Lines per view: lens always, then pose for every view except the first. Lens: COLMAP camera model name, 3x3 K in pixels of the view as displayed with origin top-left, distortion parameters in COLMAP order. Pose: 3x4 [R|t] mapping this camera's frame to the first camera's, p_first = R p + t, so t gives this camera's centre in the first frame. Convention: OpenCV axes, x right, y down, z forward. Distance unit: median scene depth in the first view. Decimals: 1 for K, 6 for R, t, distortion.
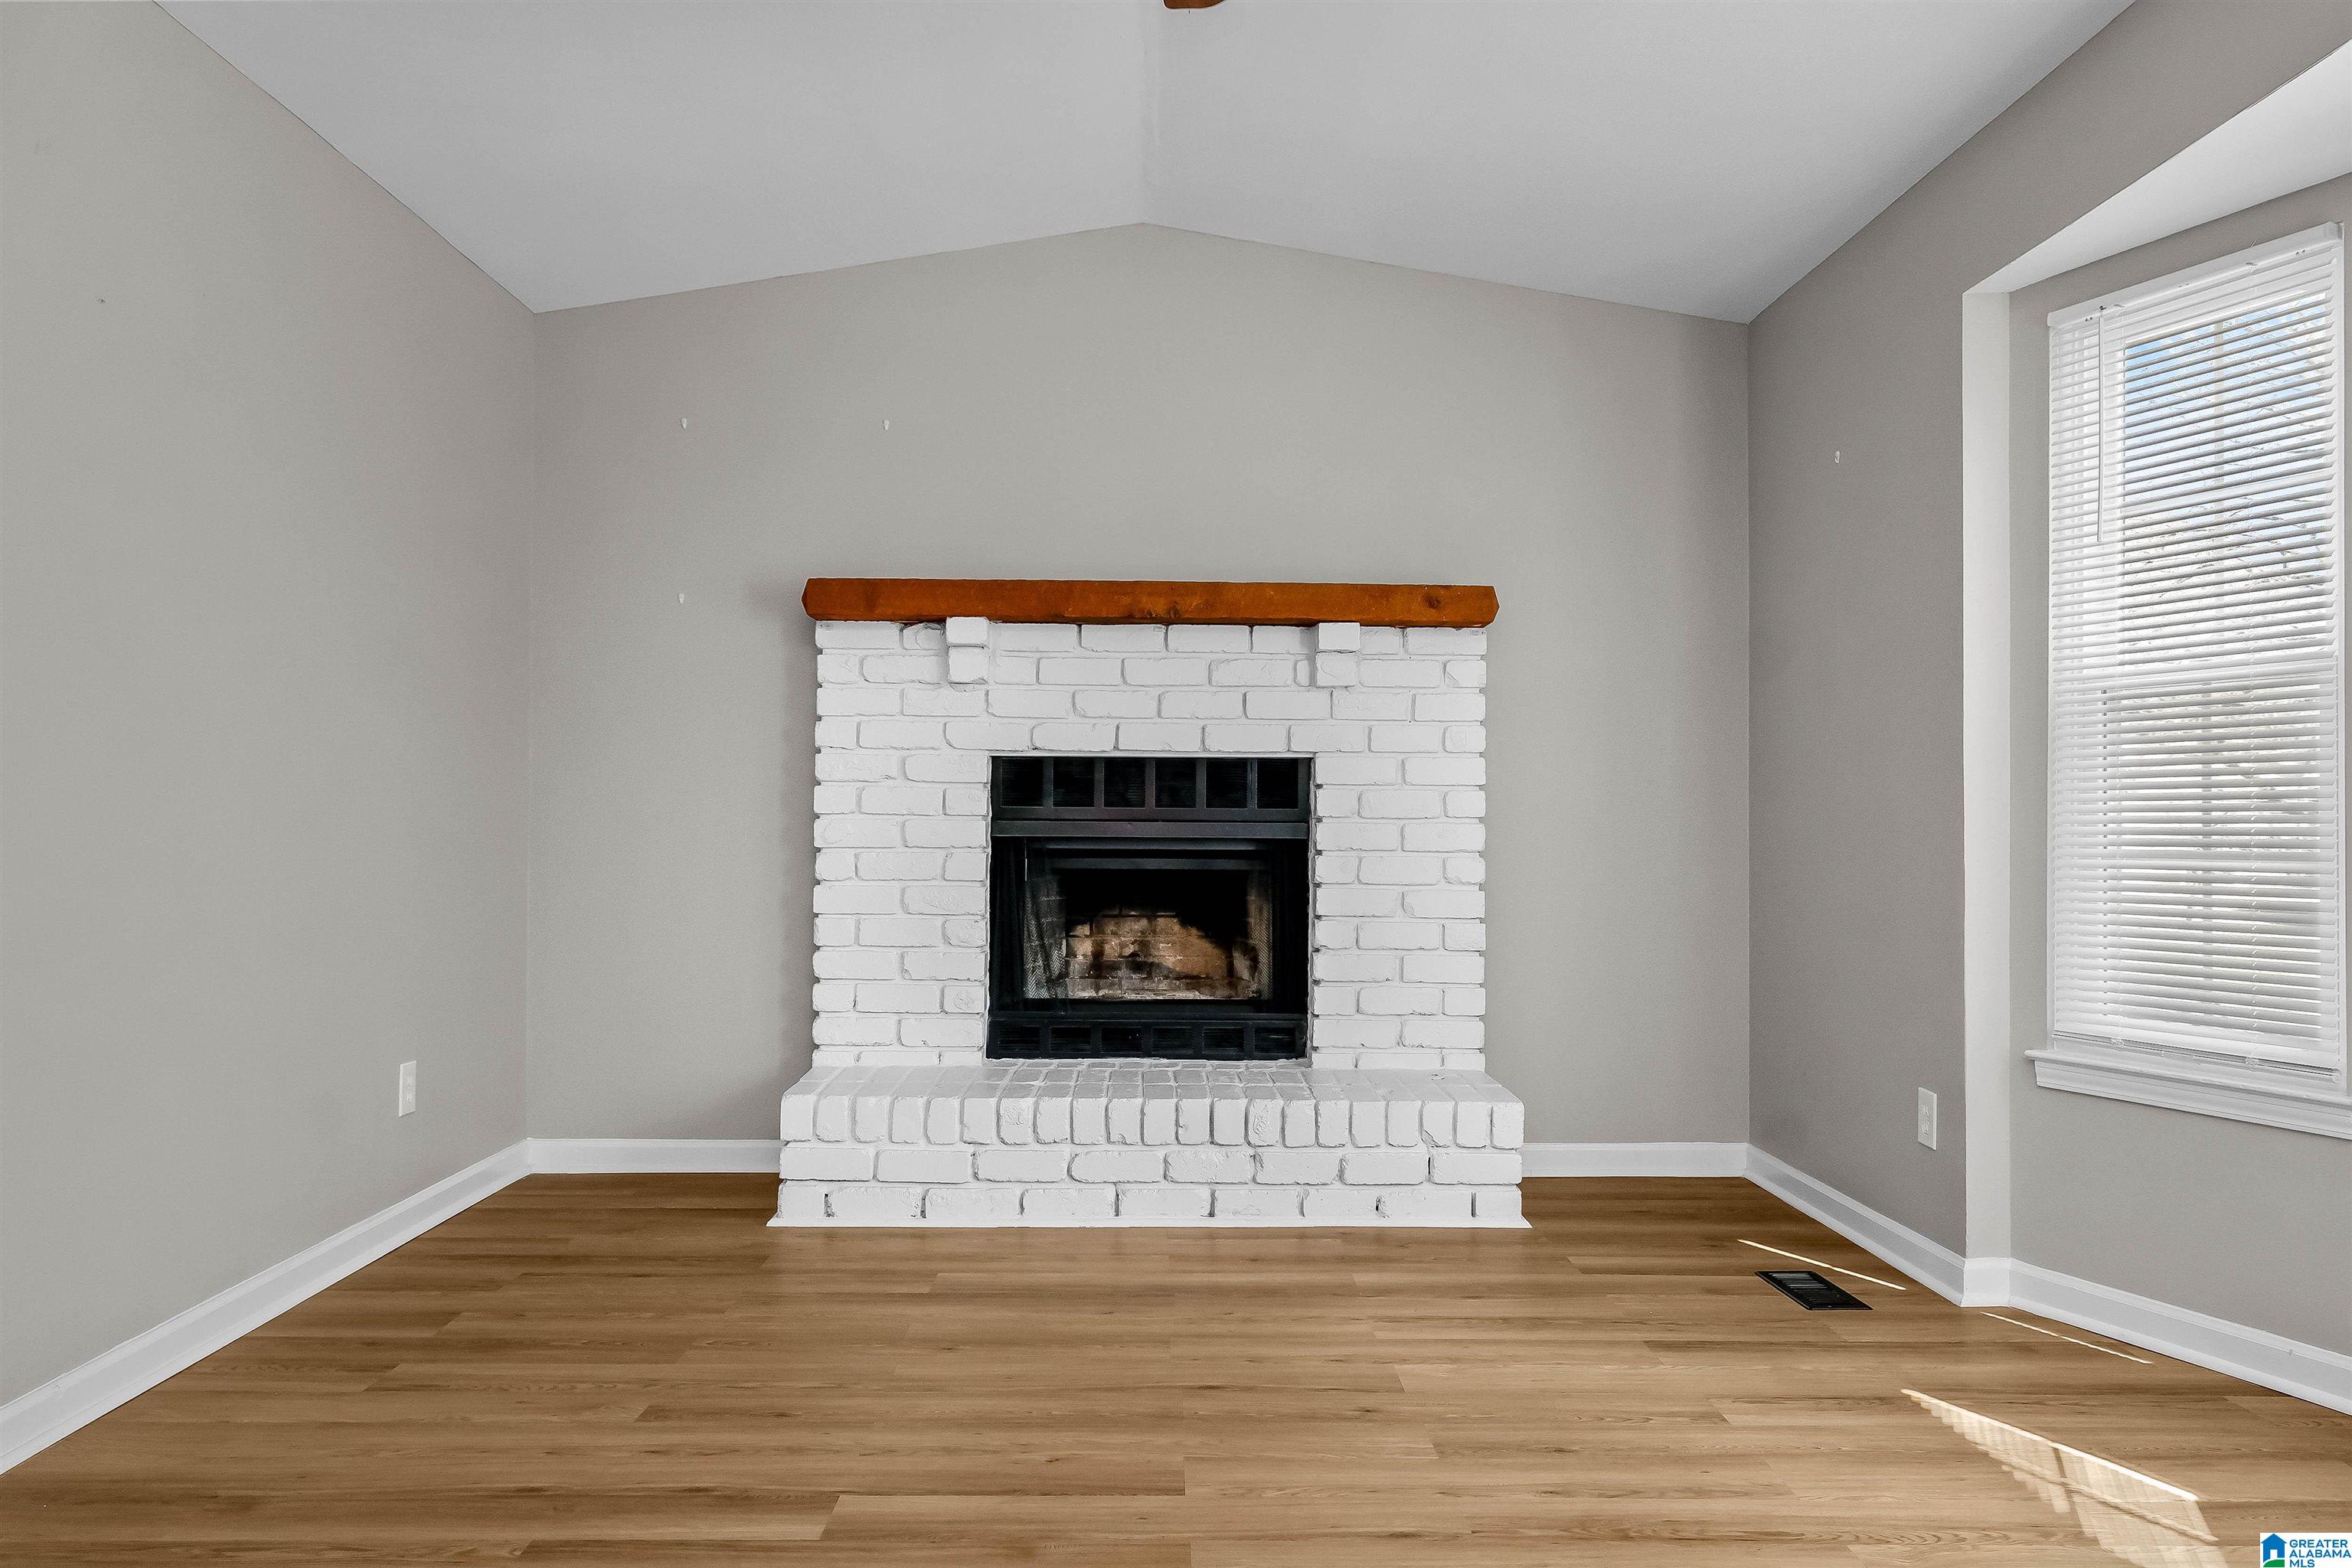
lens RADIAL K [[1651.2, 0, 1176.0], [0, 1651.2, 784.0], [0, 0, 1]] dist [0.006372, -0.000262]
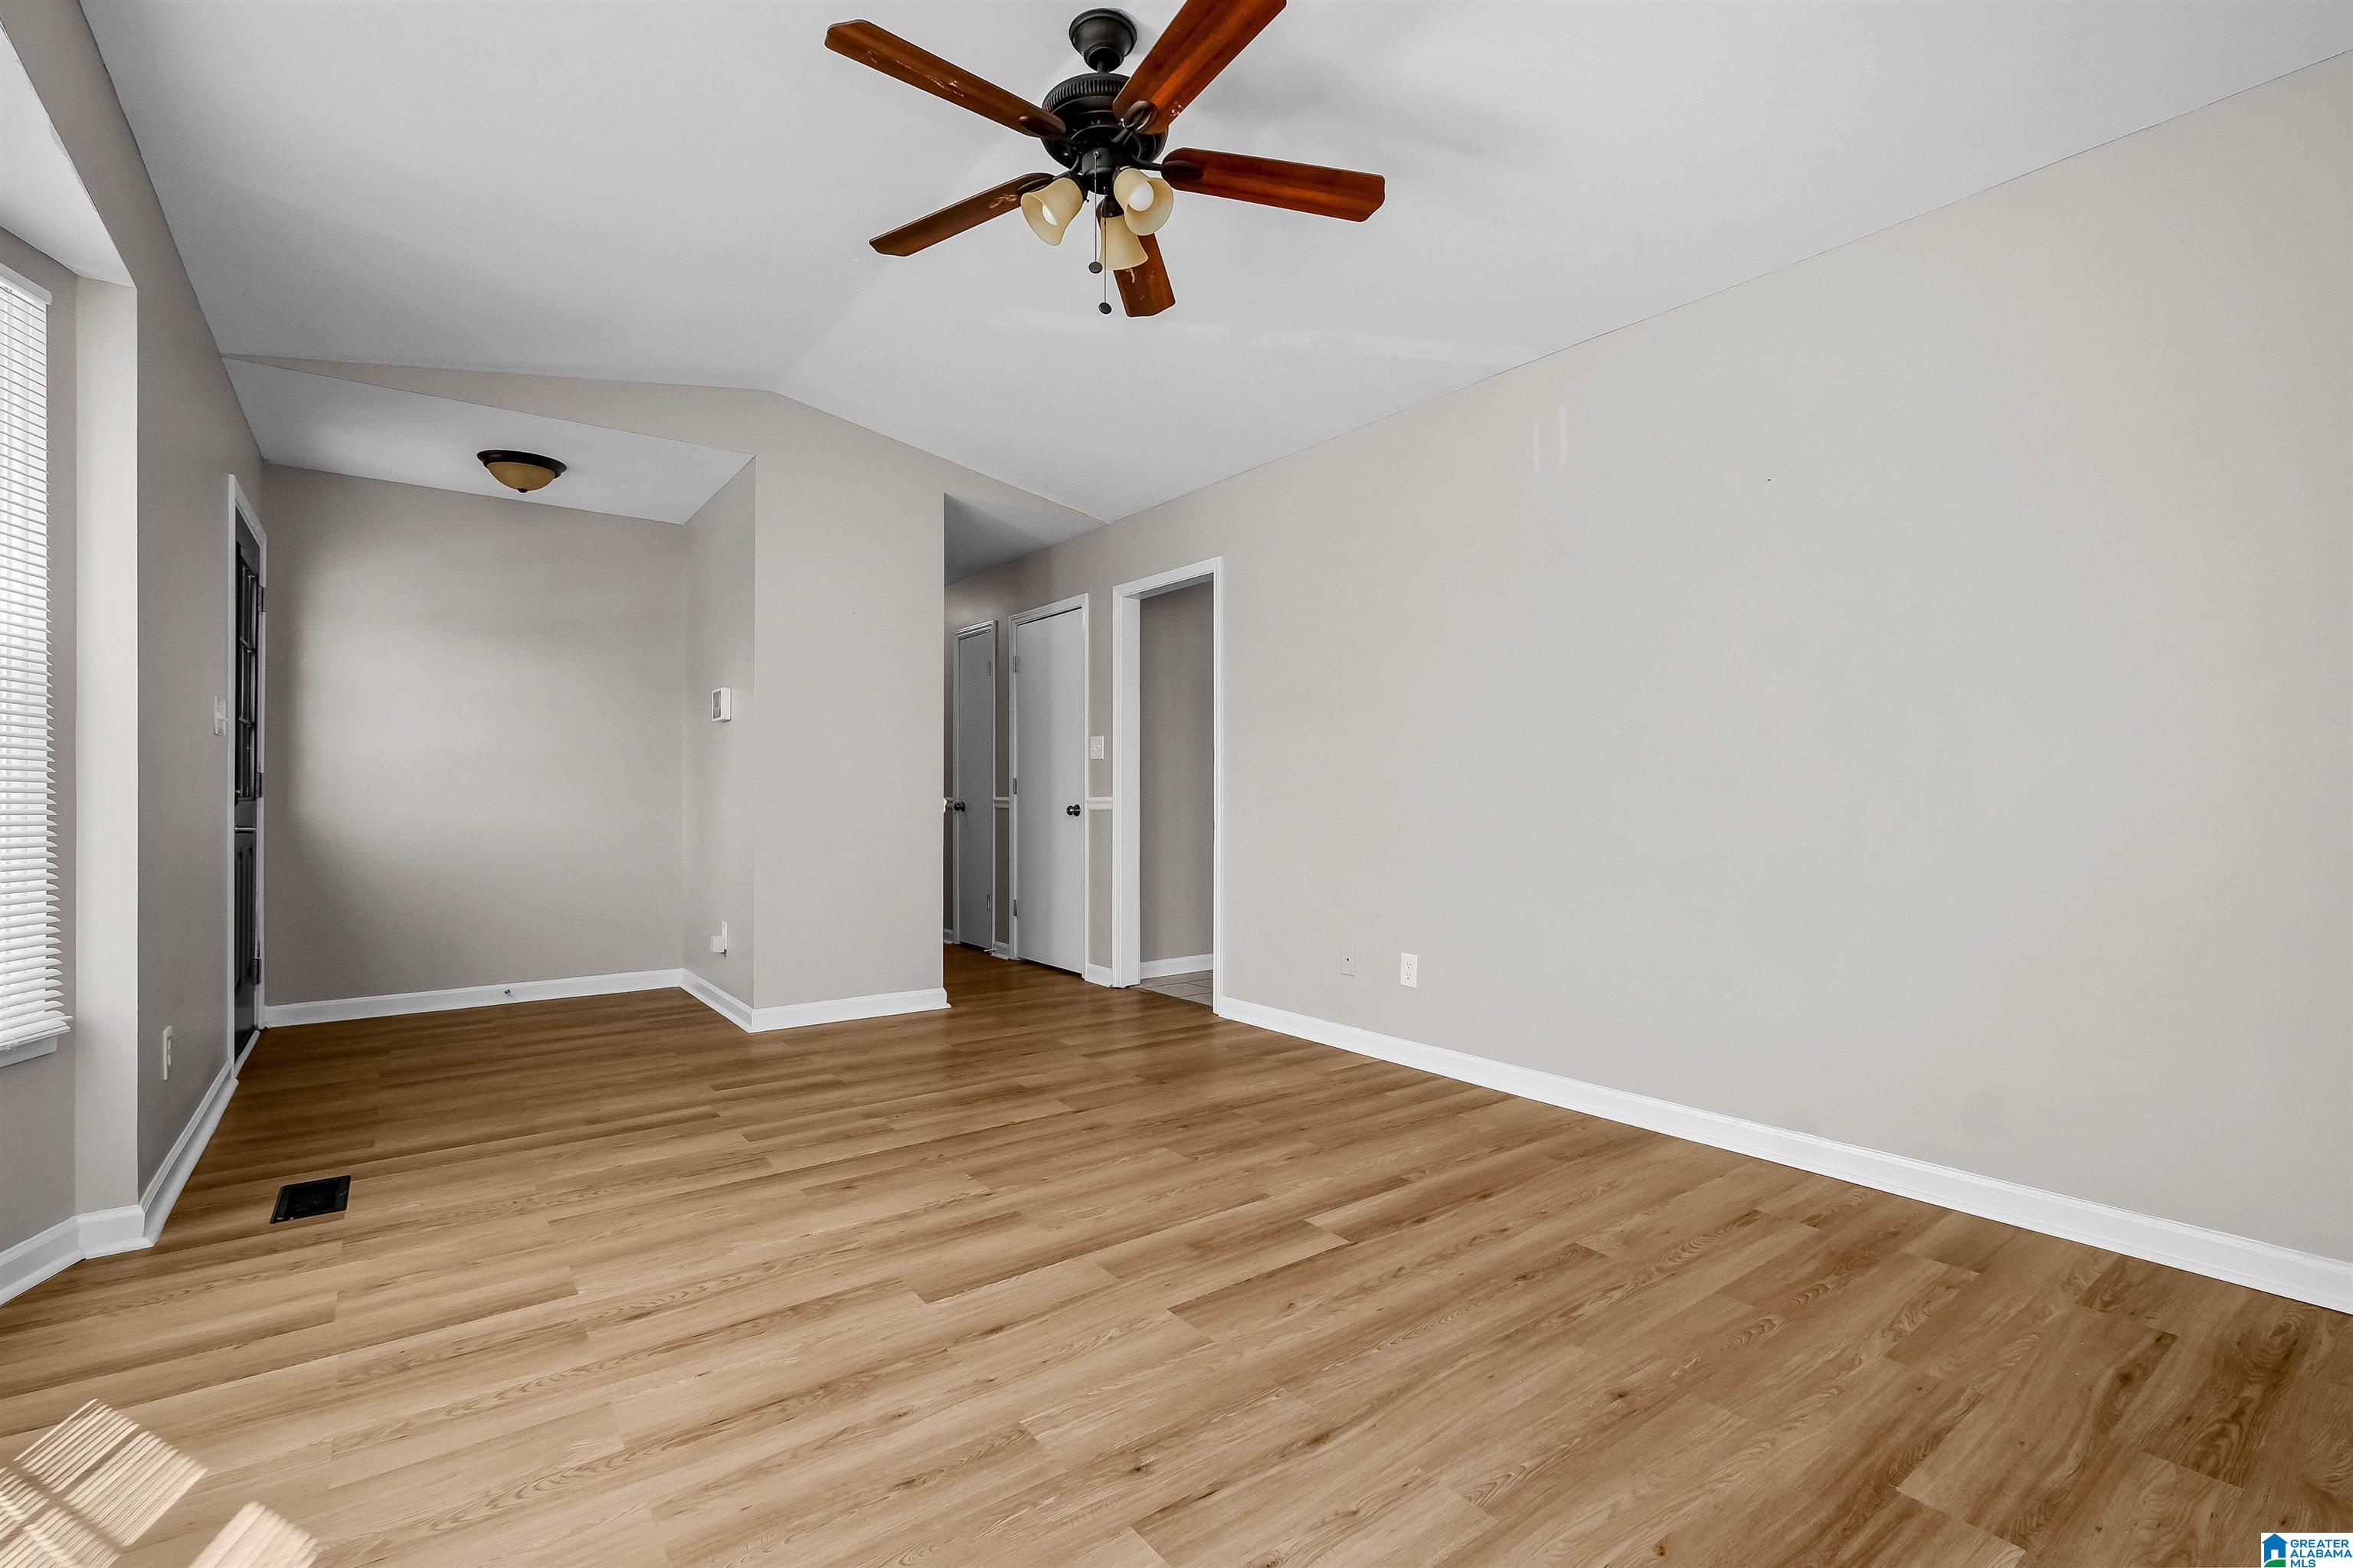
lens RADIAL K [[1037.1, 0, 1171.6], [0, 1037.1, 791.6], [0, 0, 1]] dist [-0.001540, 0.000701]
pose [[-0.808103, -0.007340, -0.588995, 0.276299], [0.009917, 0.999611, -0.026064, 0.023581], [0.588957, -0.026903, -0.807716, 0.947052]]
